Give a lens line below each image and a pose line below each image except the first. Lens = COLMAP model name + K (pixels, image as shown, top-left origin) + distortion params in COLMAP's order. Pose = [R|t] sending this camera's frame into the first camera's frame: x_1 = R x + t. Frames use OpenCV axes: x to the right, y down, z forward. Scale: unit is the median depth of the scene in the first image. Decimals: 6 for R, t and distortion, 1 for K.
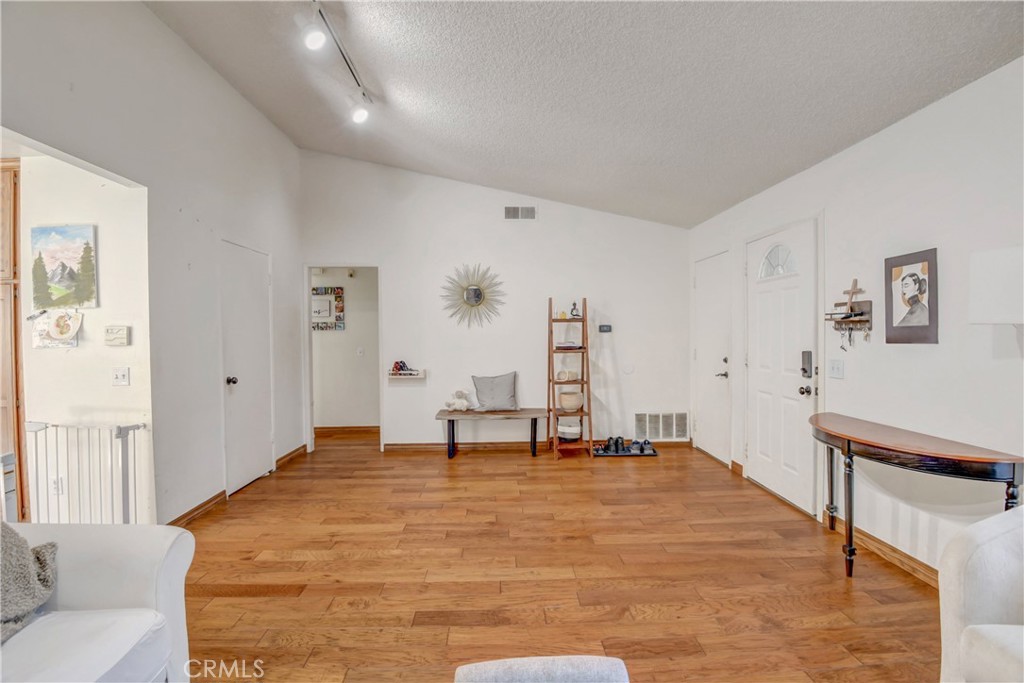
lens RADIAL K [[491.1, 0, 517.6], [0, 491.1, 330.9], [0, 0, 1]] dist [0.000548, -0.027857]
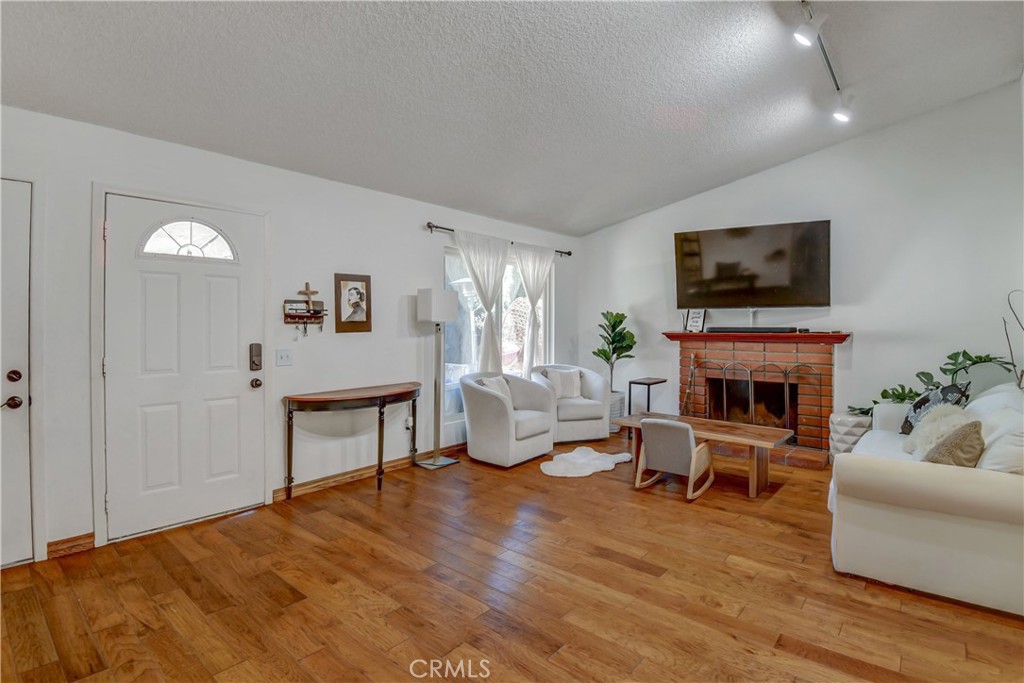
lens RADIAL K [[491.1, 0, 517.6], [0, 491.1, 330.9], [0, 0, 1]] dist [0.000548, -0.027857]
pose [[-0.740059, -0.003551, 0.672532, -0.630935], [0.004428, 0.999939, 0.010152, 0.007491], [-0.672527, 0.010492, -0.739998, 1.798709]]
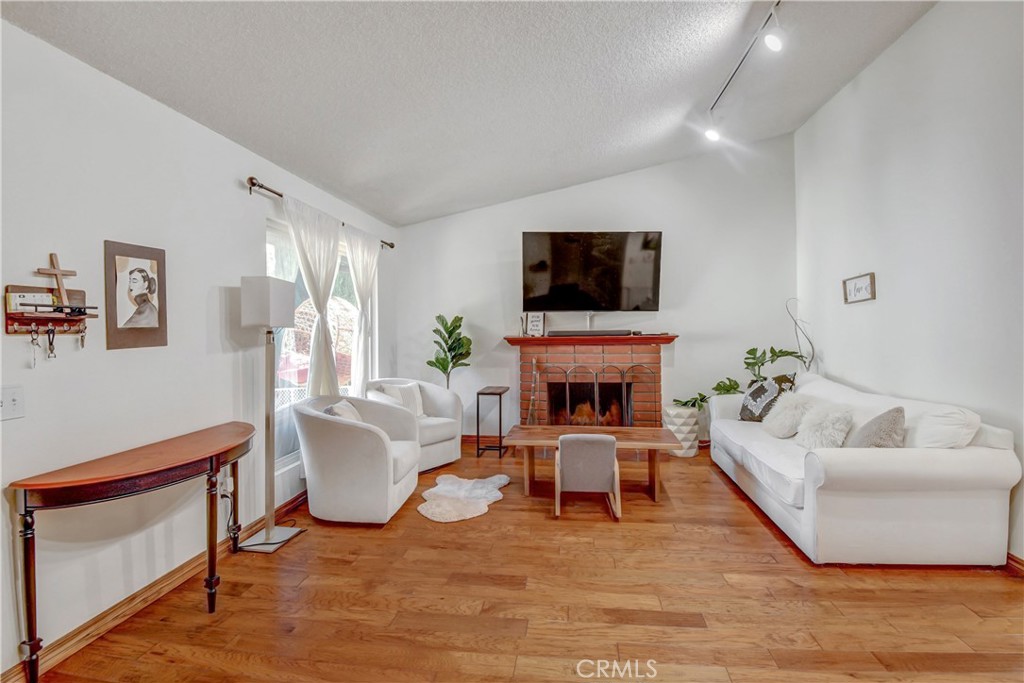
lens RADIAL K [[486.0, 0, 515.4], [0, 486.0, 332.3], [0, 0, 1]] dist [-0.001003, -0.027991]
pose [[-0.986340, 0.014737, 0.164064, -0.007053], [0.016421, 0.999825, 0.008914, 0.001492], [-0.163904, 0.011487, -0.986409, 1.735522]]
